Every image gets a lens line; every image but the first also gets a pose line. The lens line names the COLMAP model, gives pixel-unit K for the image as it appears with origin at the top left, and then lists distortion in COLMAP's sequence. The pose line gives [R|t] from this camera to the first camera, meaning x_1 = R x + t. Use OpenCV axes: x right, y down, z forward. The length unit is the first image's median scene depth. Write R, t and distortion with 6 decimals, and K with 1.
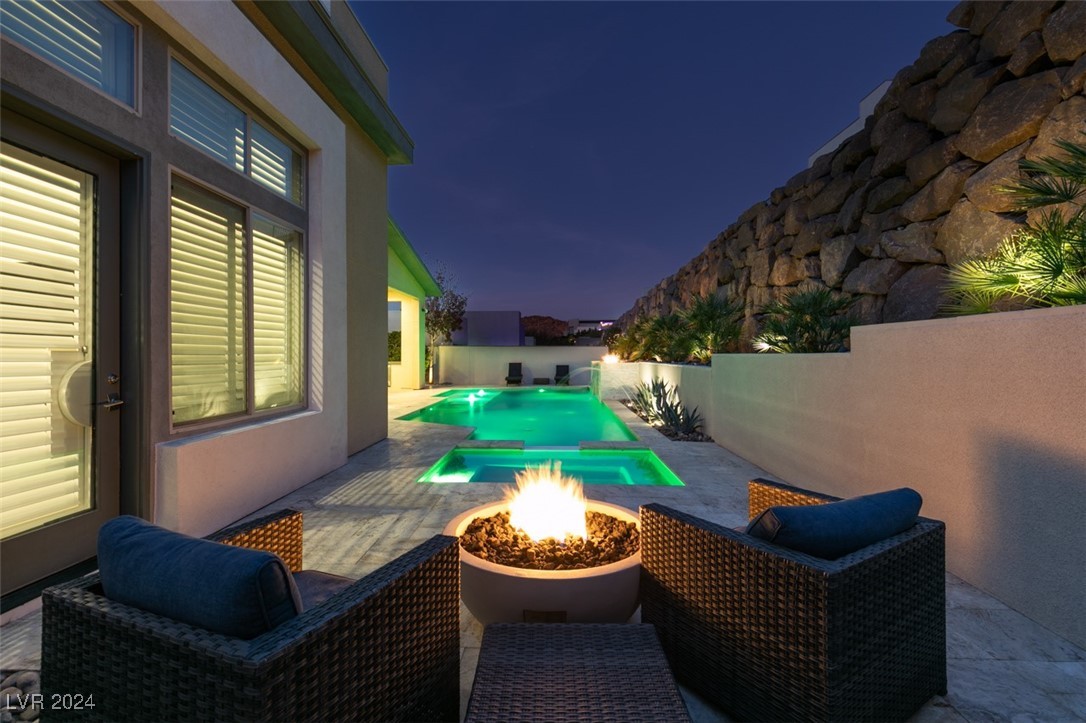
lens RADIAL K [[490.0, 0, 539.1], [0, 490.0, 357.6], [0, 0, 1]] dist [0.004284, -0.000877]
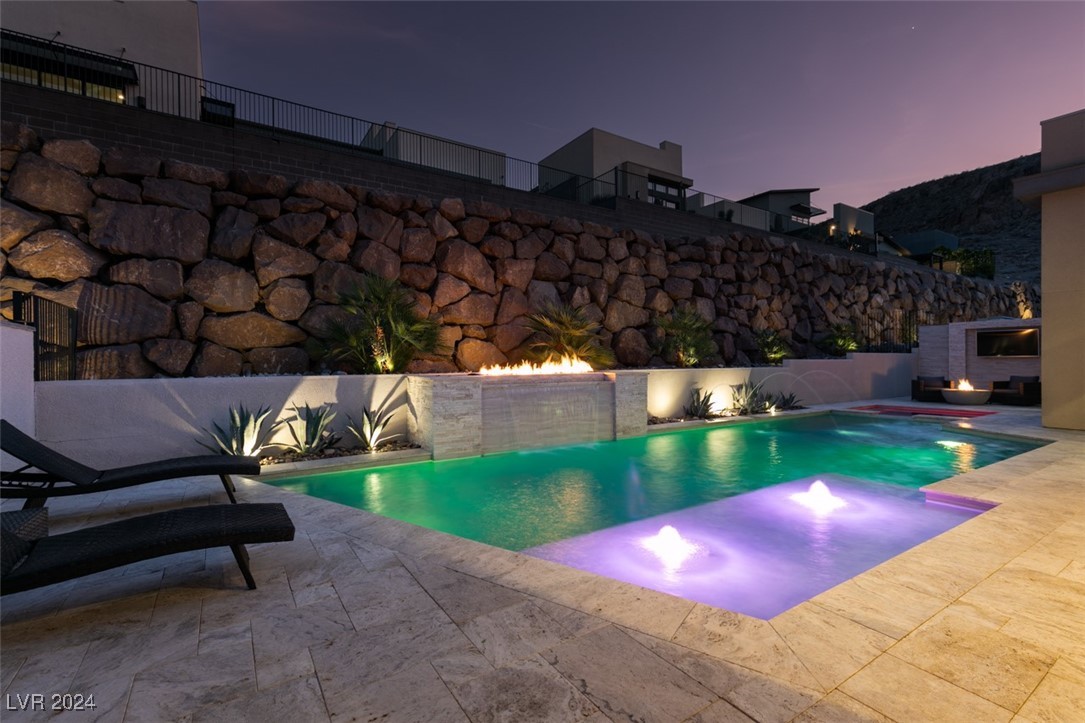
lens RADIAL K [[489.6, 0, 541.7], [0, 489.6, 363.2], [0, 0, 1]] dist [0.004284, -0.000877]
pose [[-0.574349, 0.000301, 0.818611, -0.588289], [0.008896, 0.999943, 0.005874, -0.011786], [-0.818562, 0.010656, -0.574319, 2.691708]]
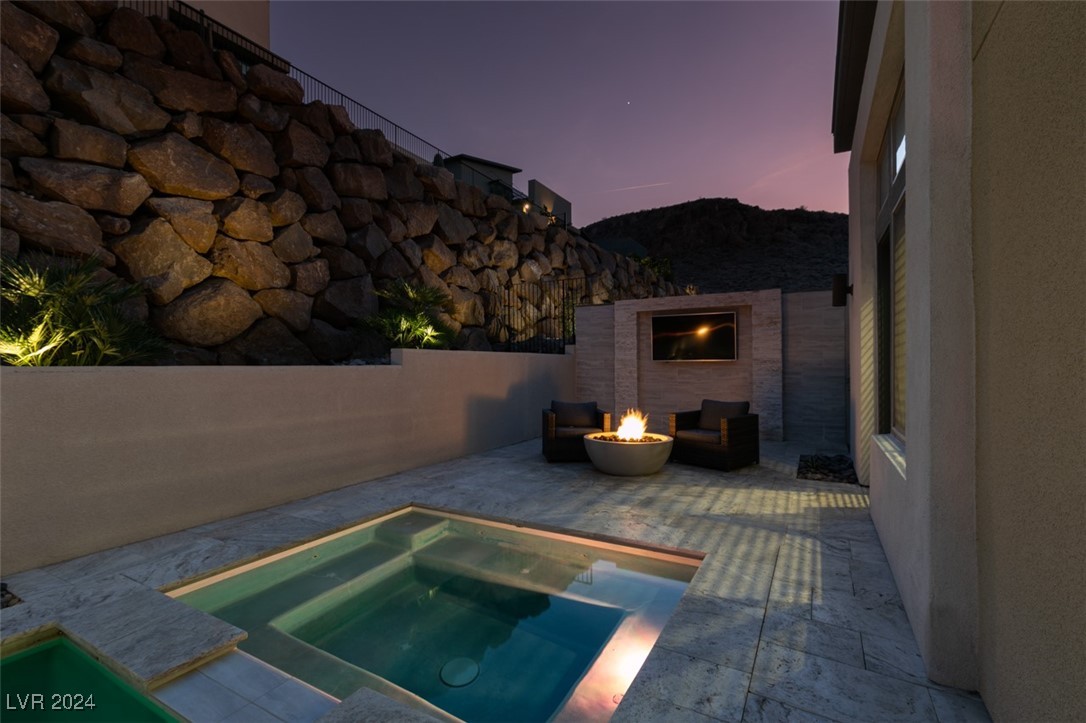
lens RADIAL K [[490.0, 0, 548.2], [0, 490.0, 356.8], [0, 0, 1]] dist [0.004284, -0.000877]
pose [[-0.894474, 0.011474, 0.446972, -0.234858], [0.006330, 0.999895, -0.012999, -0.007017], [-0.447074, -0.008798, -0.894454, 1.100858]]
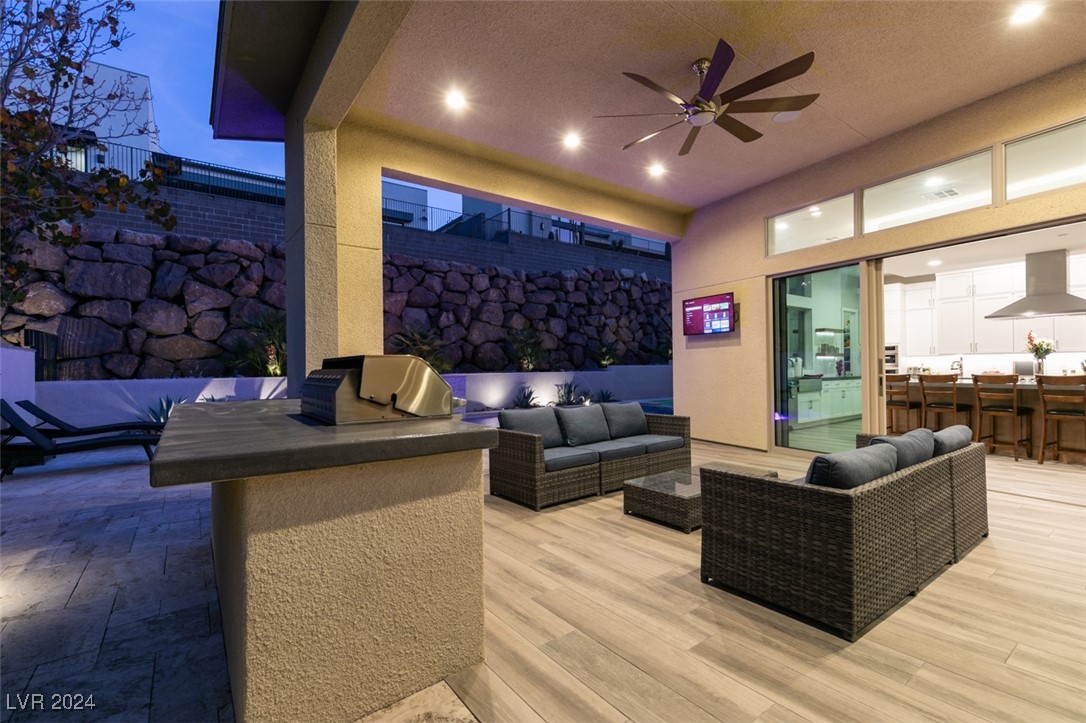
lens RADIAL K [[490.0, 0, 545.7], [0, 490.0, 360.5], [0, 0, 1]] dist [0.004284, -0.000877]
pose [[-0.626821, 0.016166, 0.778996, -1.287790], [0.012734, 0.999864, -0.010503, -0.010575], [-0.779059, 0.003336, -0.626941, 2.669831]]
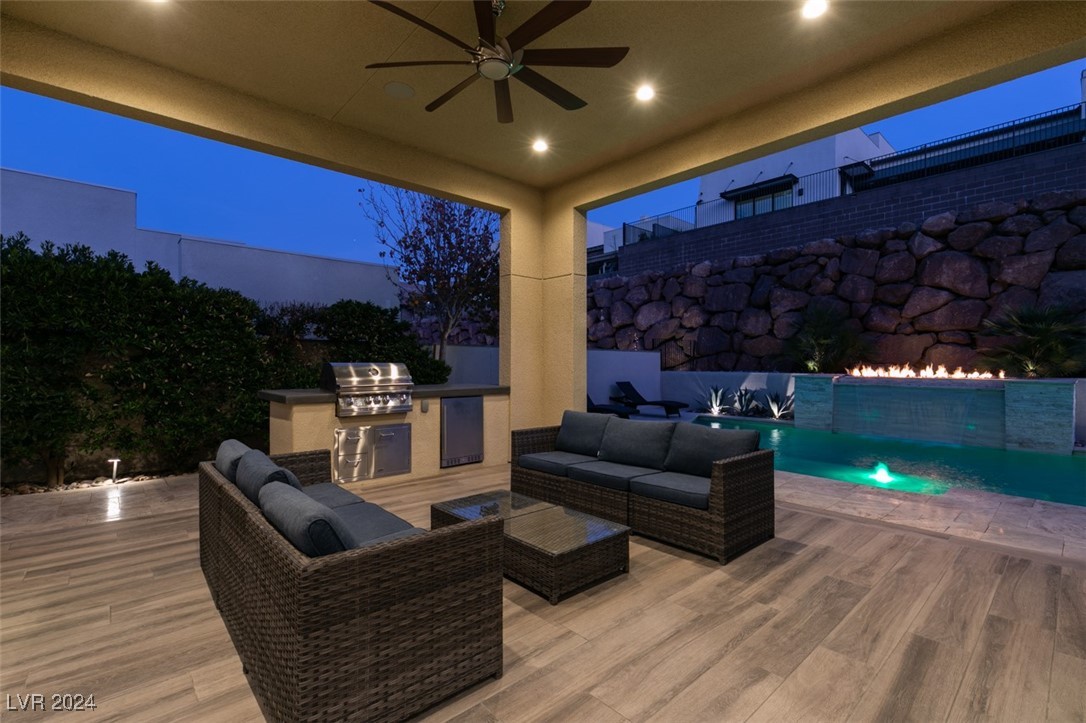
lens RADIAL K [[490.0, 0, 535.2], [0, 490.0, 360.6], [0, 0, 1]] dist [0.004284, -0.000877]
pose [[0.726612, 0.004070, 0.687036, -1.253730], [0.000476, 0.999979, -0.006426, -0.016443], [-0.687048, 0.004996, 0.726595, 1.832464]]
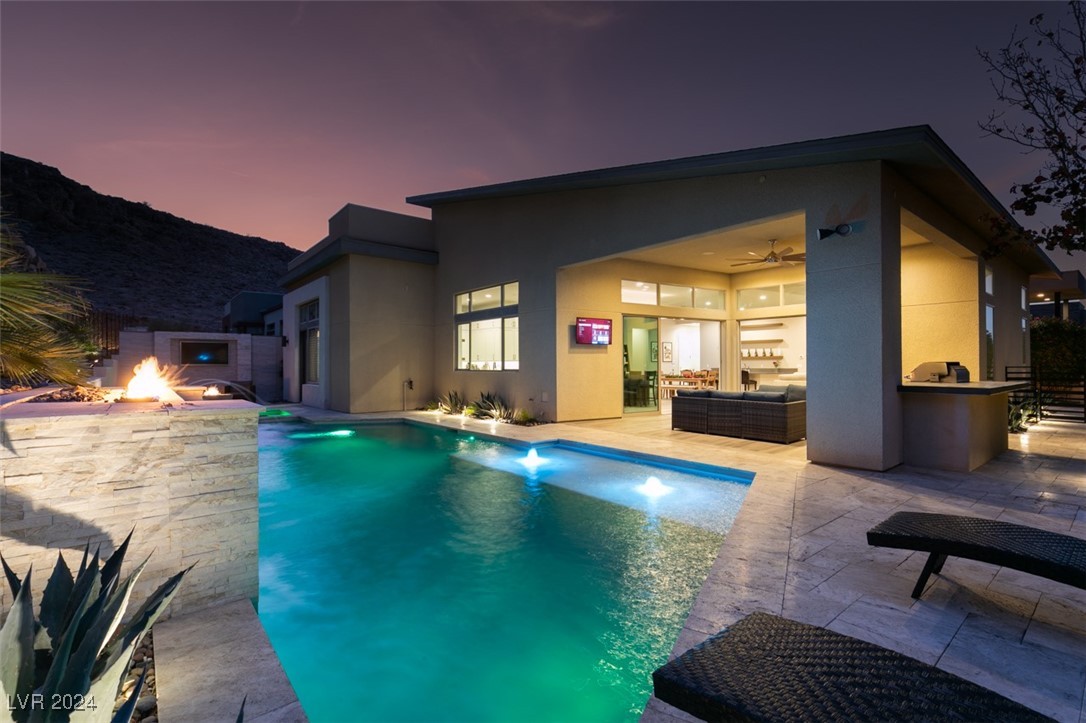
lens RADIAL K [[490.0, 0, 538.0], [0, 490.0, 360.0], [0, 0, 1]] dist [0.004284, -0.000877]
pose [[-0.751691, -0.005396, -0.659494, 0.337329], [0.000065, 0.999966, -0.008255, -0.013686], [0.659516, -0.006248, -0.751665, 2.747683]]
